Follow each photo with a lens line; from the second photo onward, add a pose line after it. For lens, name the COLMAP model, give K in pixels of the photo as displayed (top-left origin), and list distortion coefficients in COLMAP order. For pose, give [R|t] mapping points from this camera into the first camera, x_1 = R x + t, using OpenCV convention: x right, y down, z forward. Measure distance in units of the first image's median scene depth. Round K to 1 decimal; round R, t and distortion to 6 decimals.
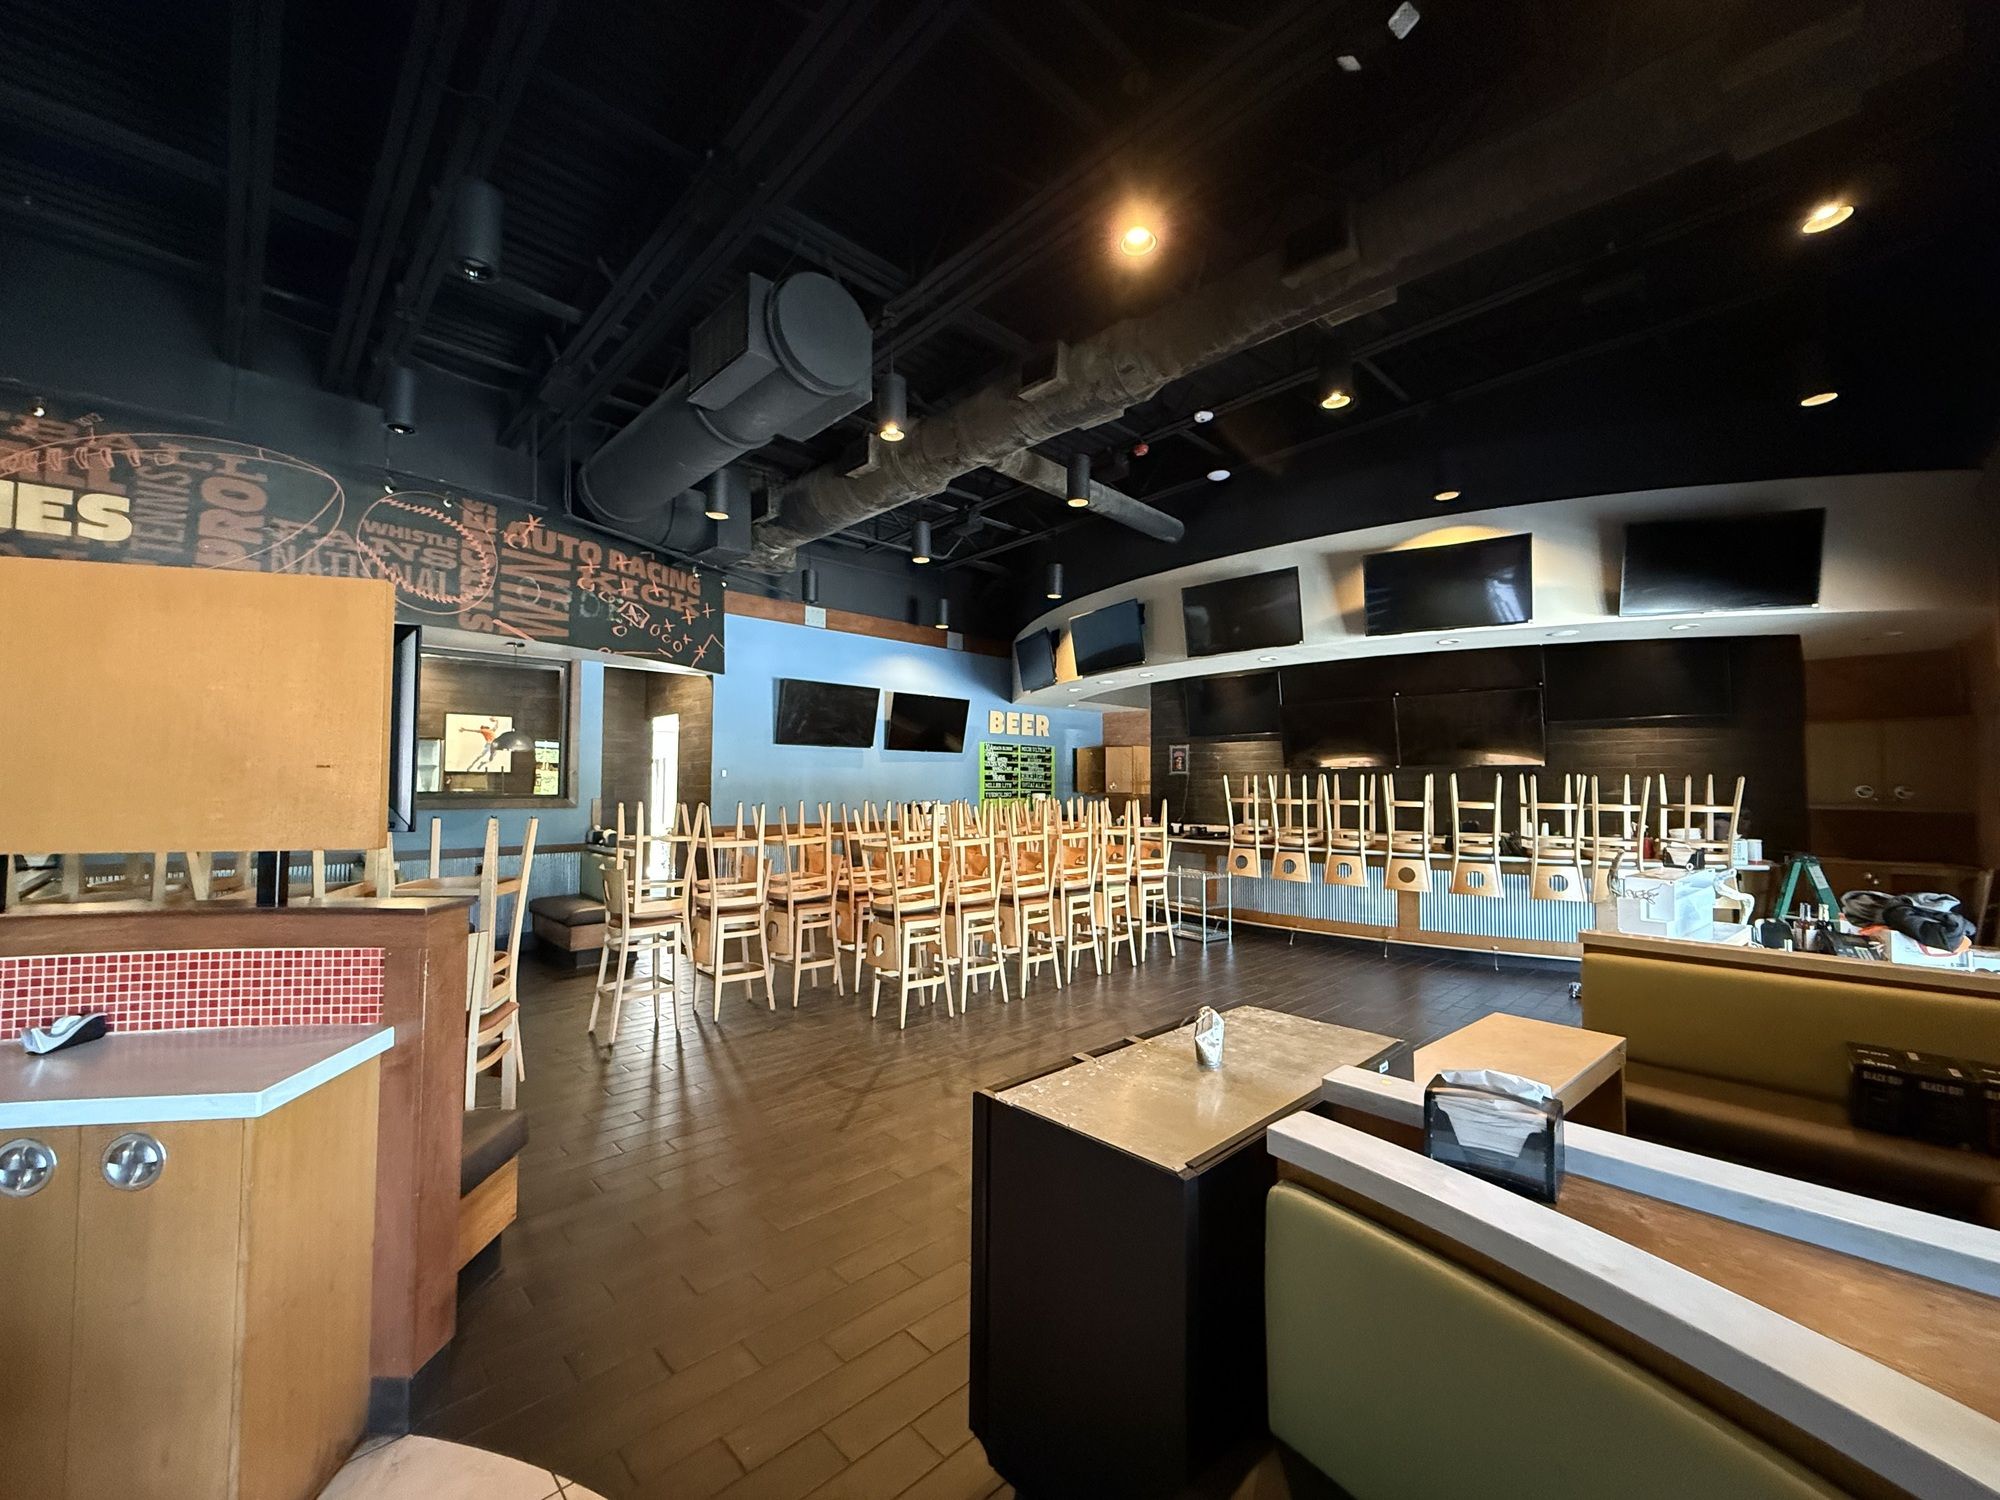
lens RADIAL K [[794.2, 0, 990.8], [0, 794.2, 758.1], [0, 0, 1]] dist [0.000154, 0.000433]
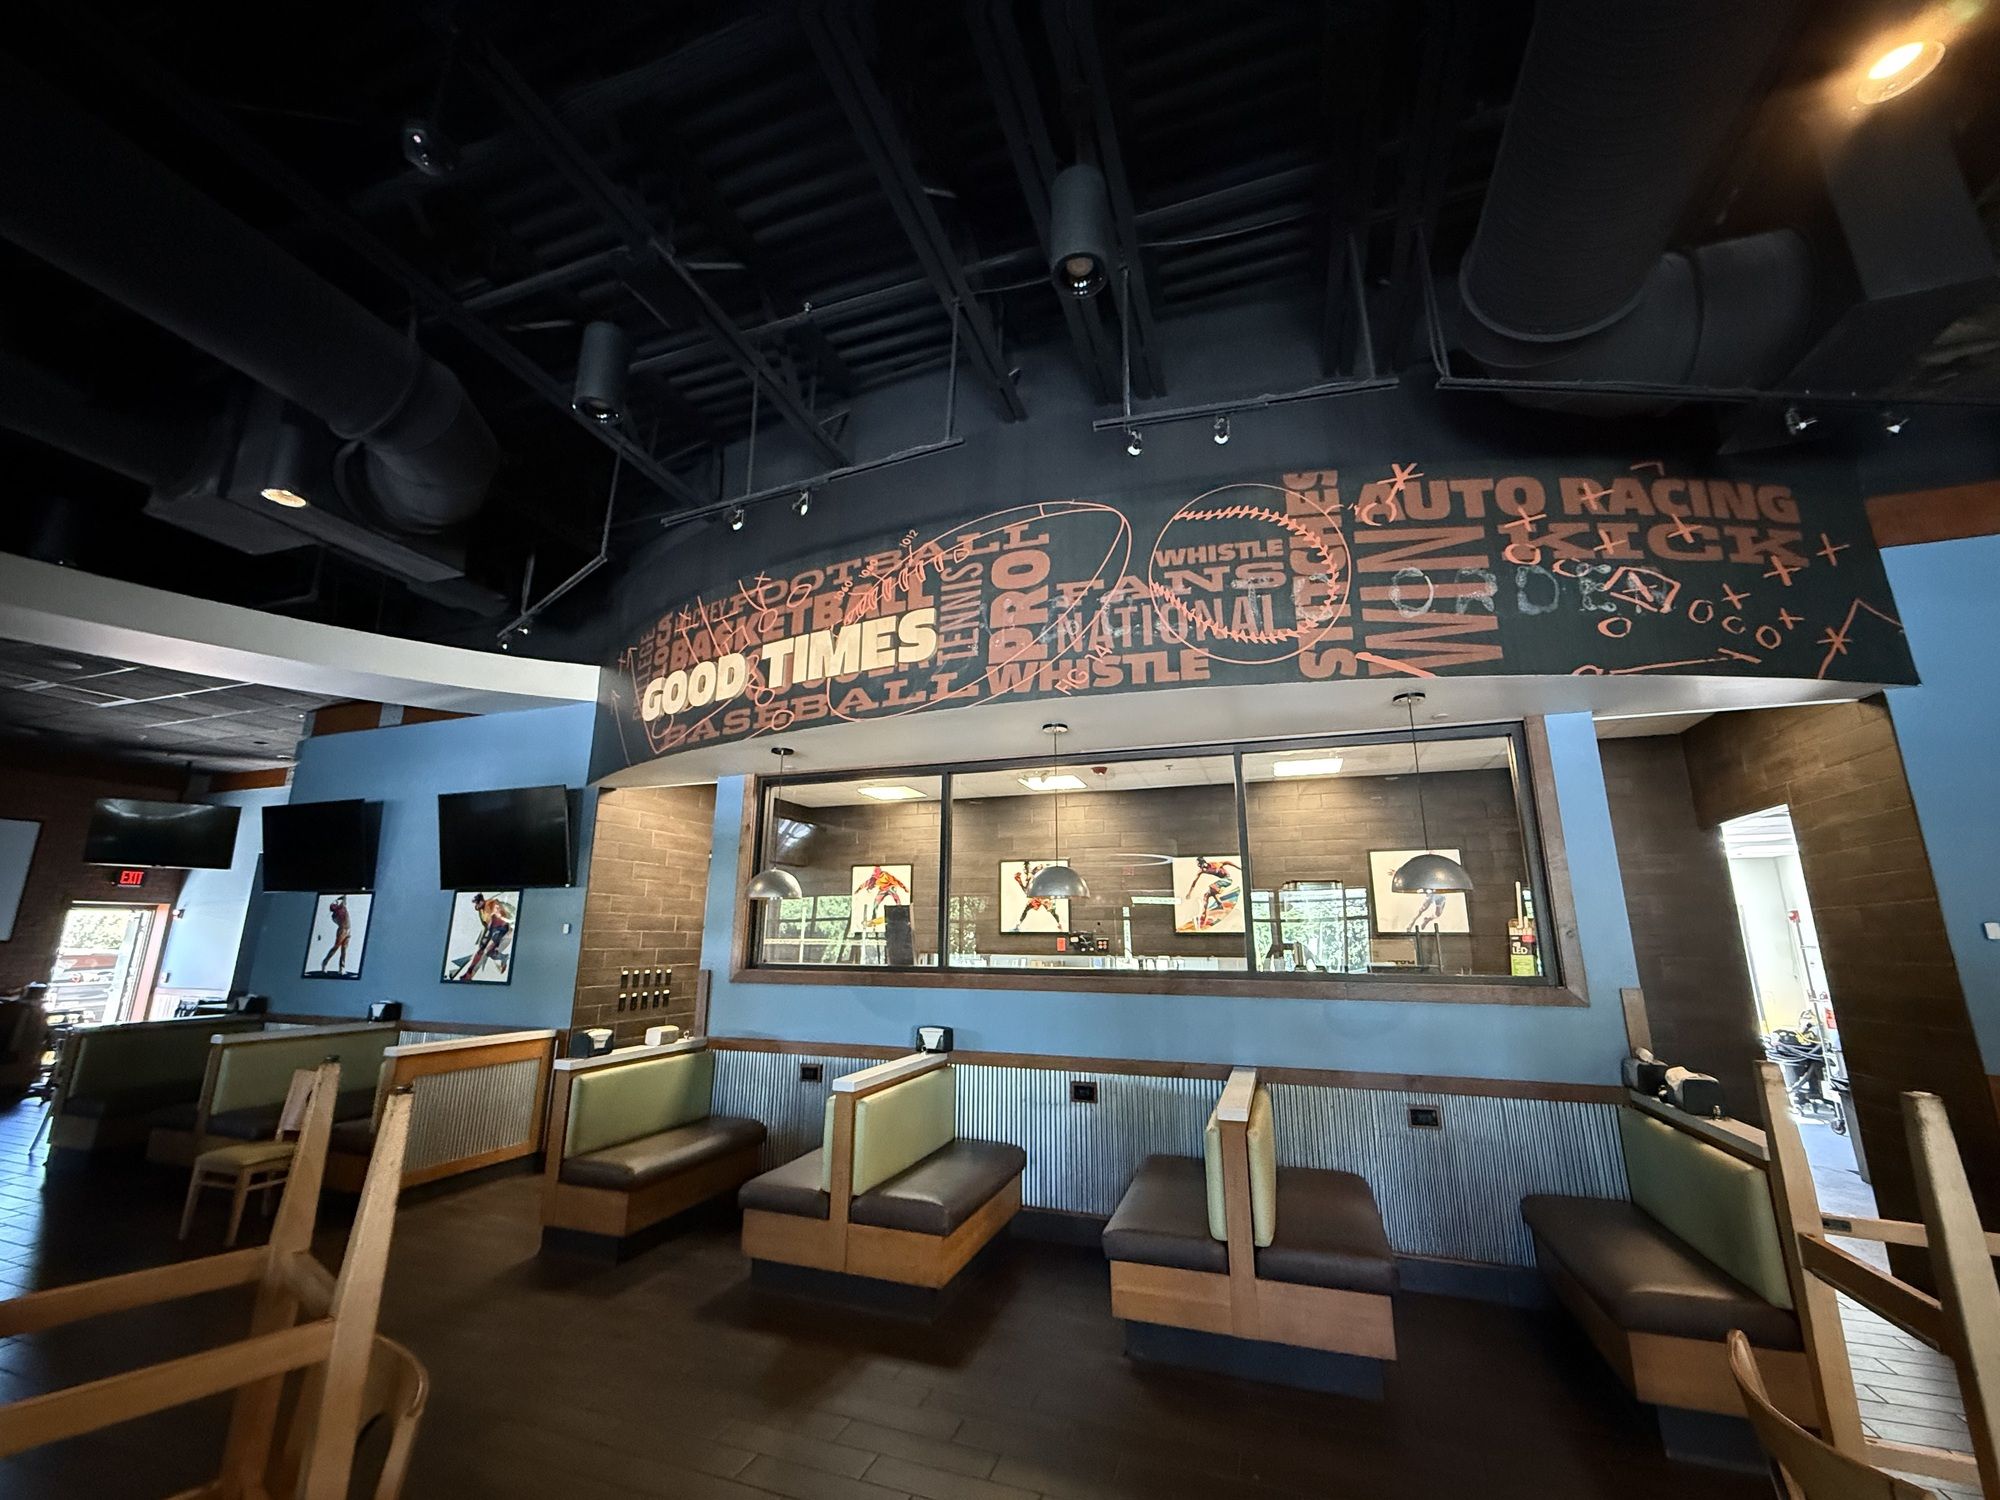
lens RADIAL K [[794.2, 0, 993.0], [0, 794.2, 750.2], [0, 0, 1]] dist [0.000154, 0.000433]
pose [[0.442925, -0.211257, -0.871314, -0.264479], [0.027731, 0.974606, -0.222204, 0.008838], [0.896130, 0.074257, 0.437535, 0.526162]]
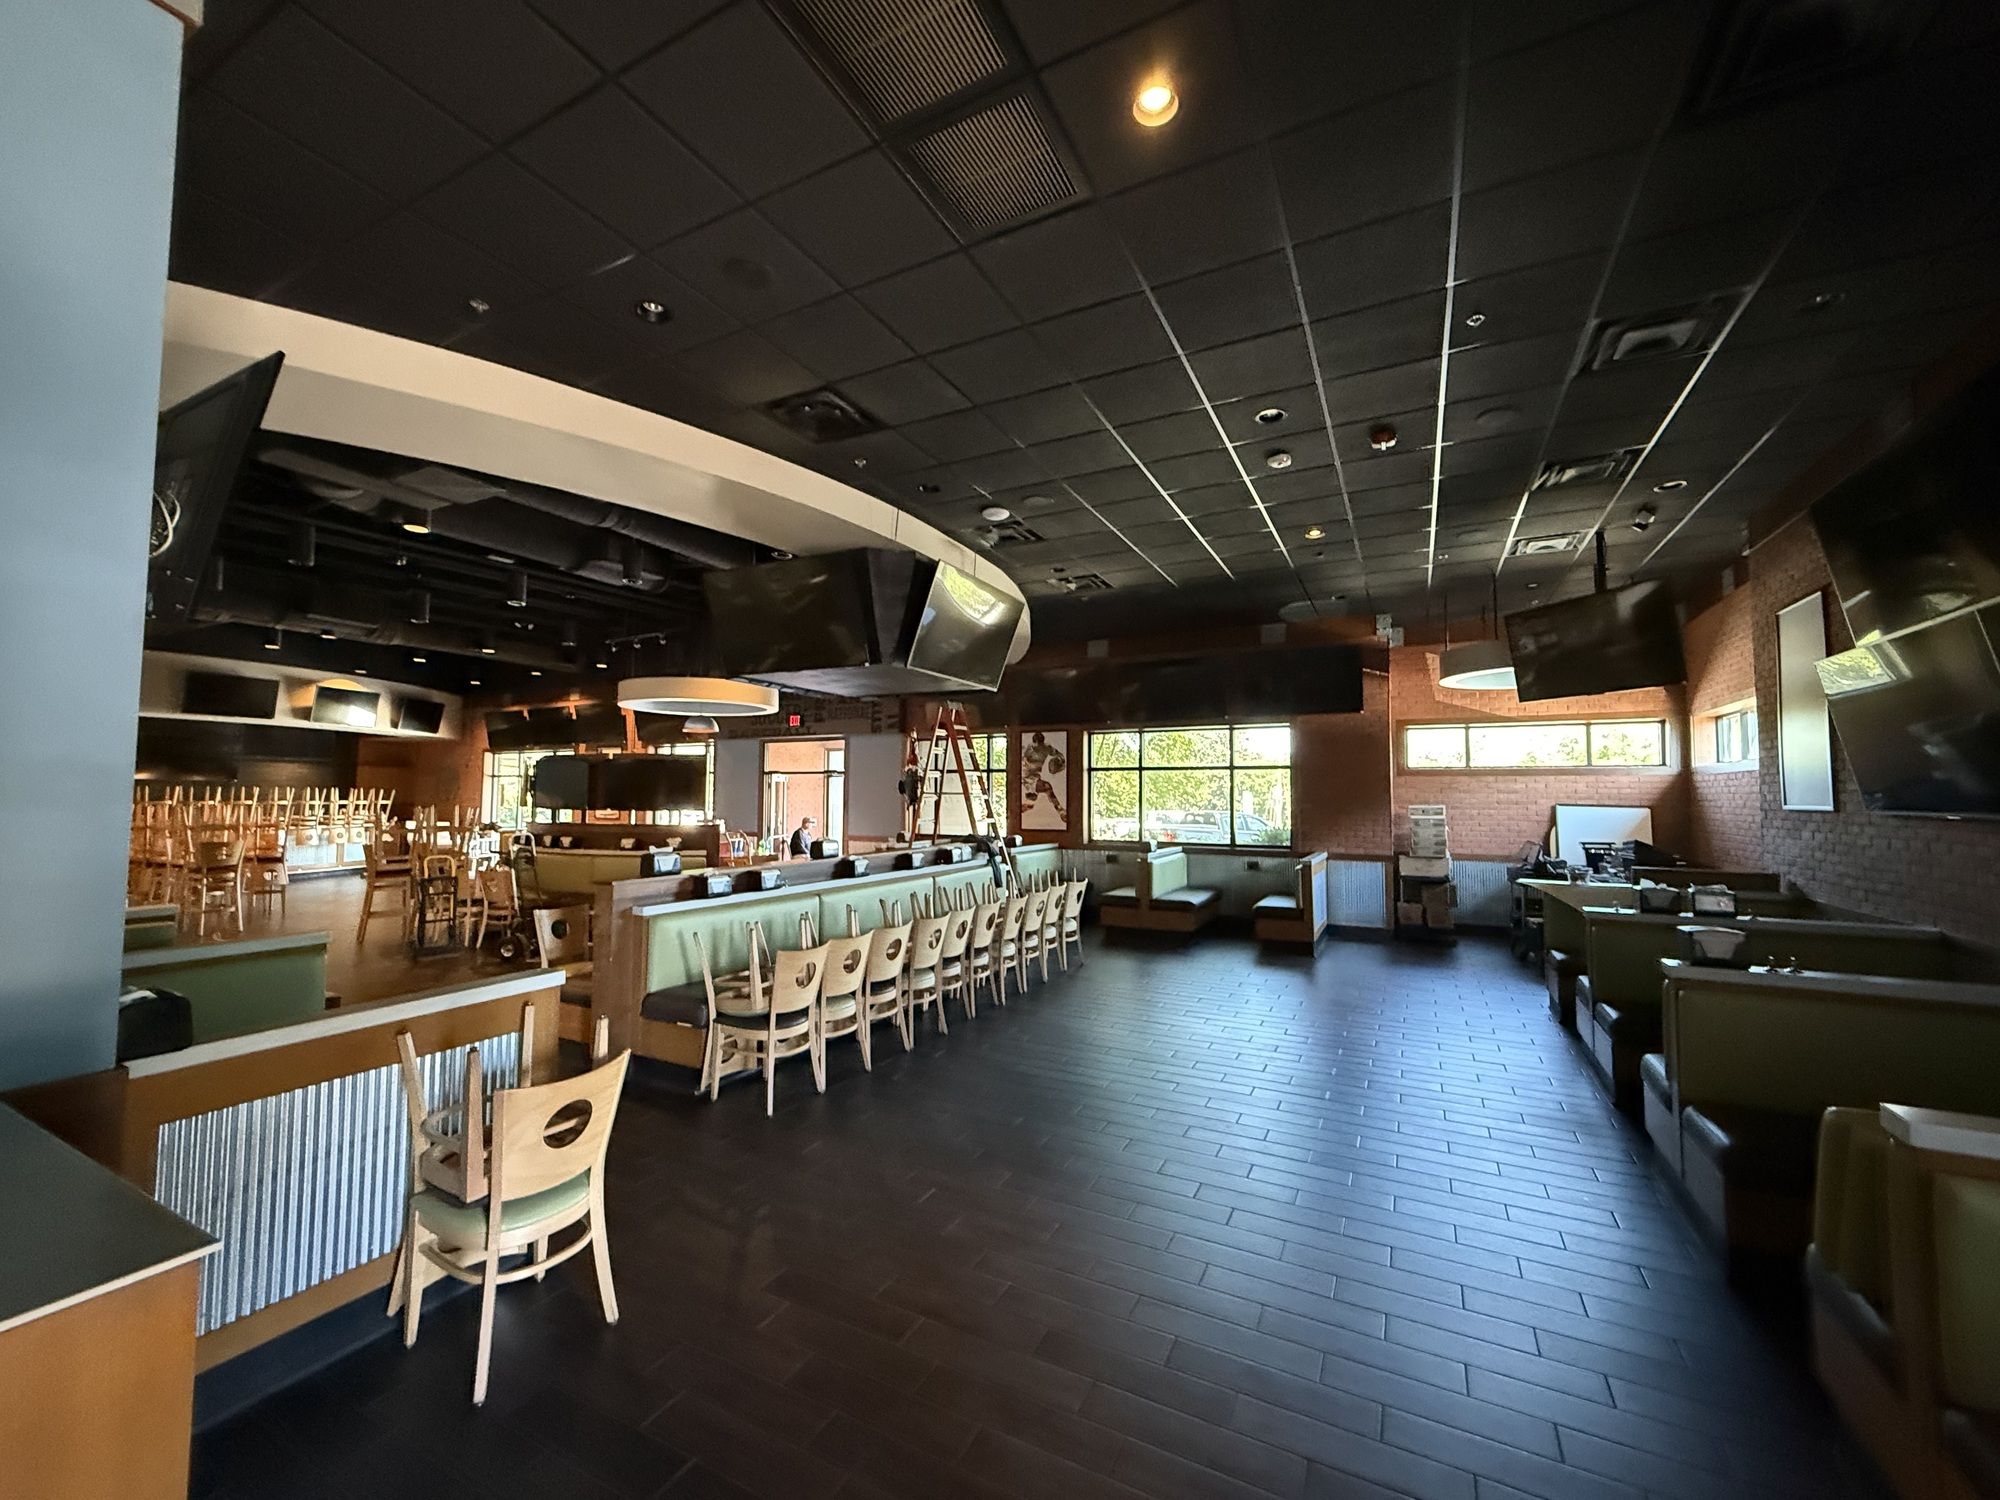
lens RADIAL K [[794.2, 0, 991.0], [0, 794.2, 753.8], [0, 0, 1]] dist [0.000154, 0.000433]
pose [[-0.314239, 0.046917, 0.948184, -2.067449], [-0.048183, 0.996703, -0.065287, -0.017967], [-0.948120, -0.066202, -0.310942, -0.055902]]
